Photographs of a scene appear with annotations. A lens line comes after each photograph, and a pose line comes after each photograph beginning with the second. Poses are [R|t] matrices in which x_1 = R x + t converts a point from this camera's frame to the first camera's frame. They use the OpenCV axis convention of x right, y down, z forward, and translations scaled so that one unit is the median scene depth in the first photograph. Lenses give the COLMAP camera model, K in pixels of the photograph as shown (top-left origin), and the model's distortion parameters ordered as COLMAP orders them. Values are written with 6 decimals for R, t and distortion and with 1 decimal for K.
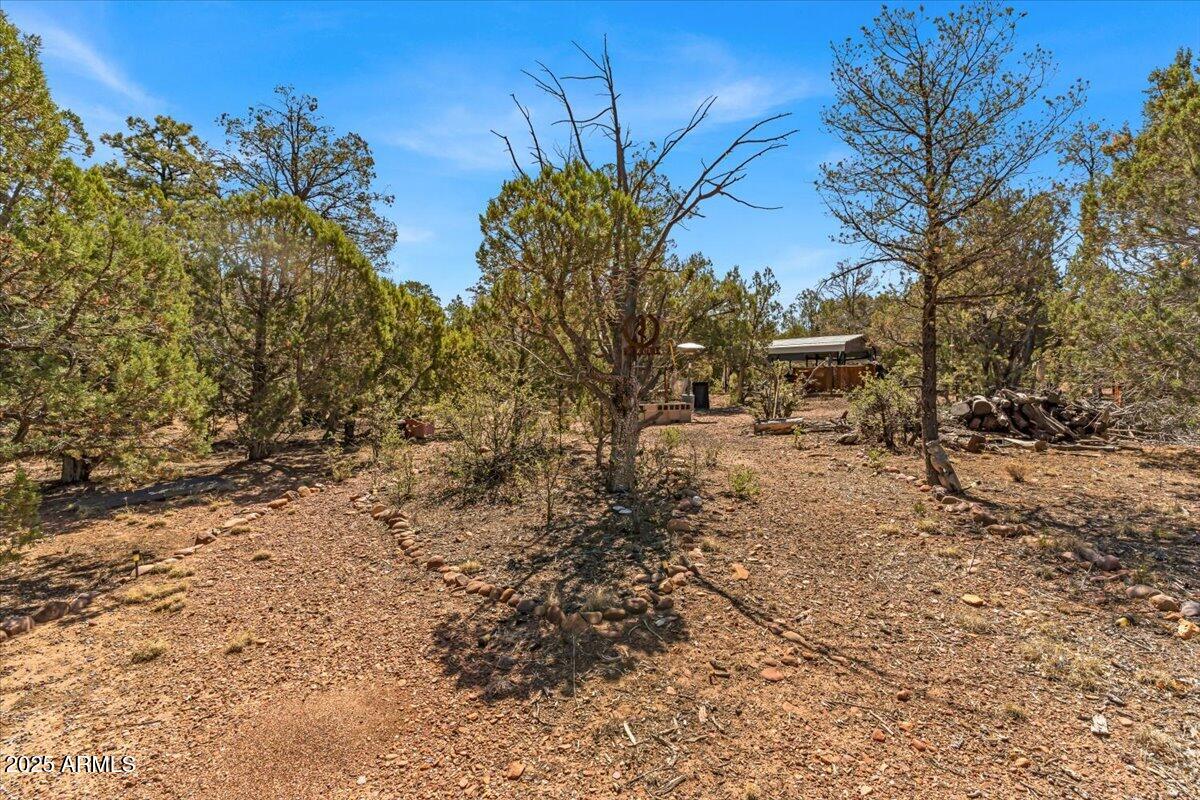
lens RADIAL K [[929.6, 0, 598.8], [0, 929.6, 376.2], [0, 0, 1]] dist [0.003438, -0.000008]
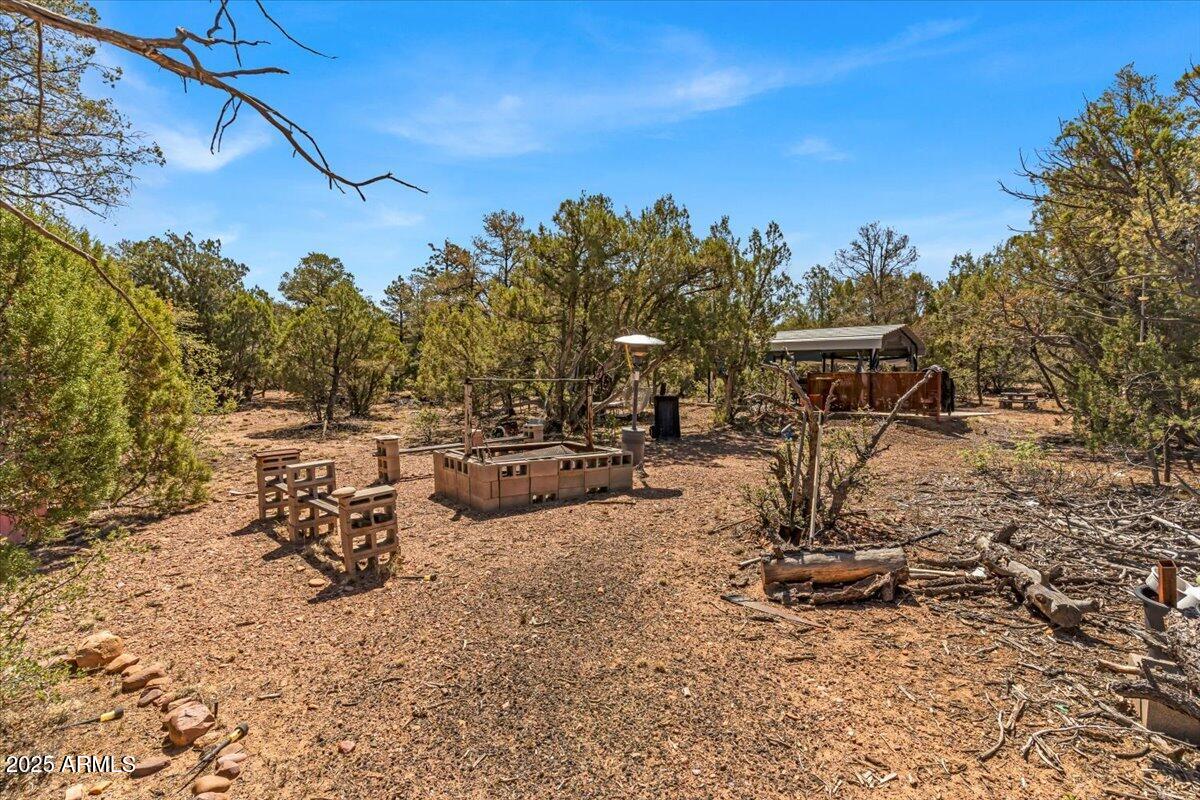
lens RADIAL K [[917.3, 0, 600.0], [0, 917.3, 400.0], [0, 0, 1]] dist [0.002369, 0.000013]
pose [[0.999899, 0.008106, 0.011651, 0.051236], [-0.008524, 0.999304, 0.036314, -0.012341], [-0.011348, -0.036410, 0.999273, 0.337524]]
